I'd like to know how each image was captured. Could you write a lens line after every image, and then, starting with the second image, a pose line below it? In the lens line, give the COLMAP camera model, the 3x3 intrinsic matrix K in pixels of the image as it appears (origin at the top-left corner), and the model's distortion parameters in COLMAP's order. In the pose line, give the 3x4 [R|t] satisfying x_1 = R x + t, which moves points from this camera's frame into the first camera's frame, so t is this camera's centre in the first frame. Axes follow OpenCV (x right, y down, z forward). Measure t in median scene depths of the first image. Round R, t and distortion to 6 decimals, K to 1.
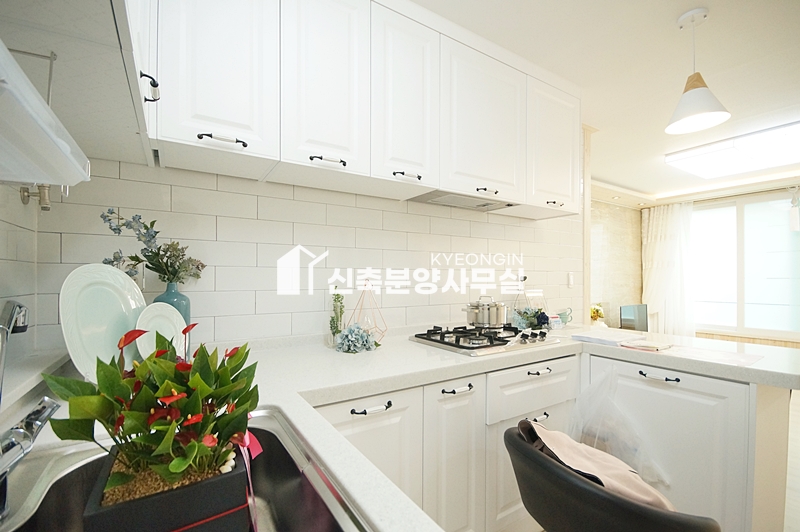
lens RADIAL K [[350.5, 0, 398.2], [0, 350.5, 277.4], [0, 0, 1]] dist [0.009123, -0.011805]
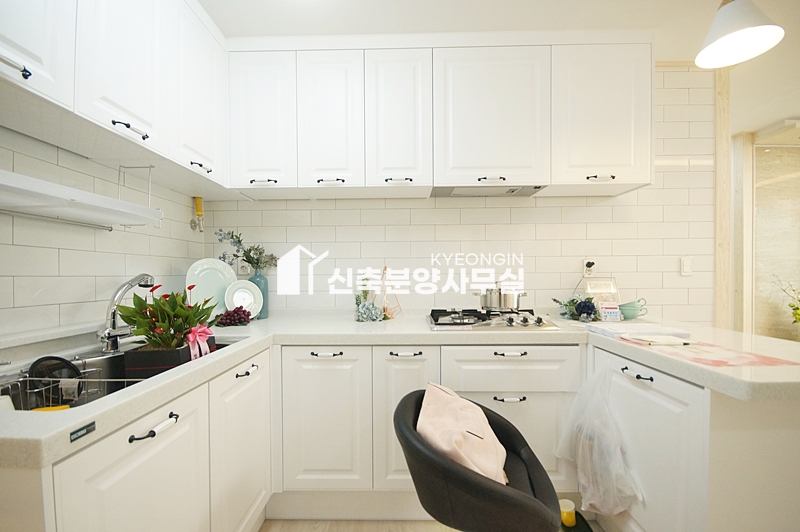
lens RADIAL K [[350.5, 0, 398.2], [0, 350.5, 277.4], [0, 0, 1]] dist [0.009123, -0.011805]
pose [[0.834516, -0.001456, -0.550982, 0.742394], [0.008903, 0.999902, 0.010842, 0.036602], [0.550912, -0.013953, 0.834446, -0.021217]]
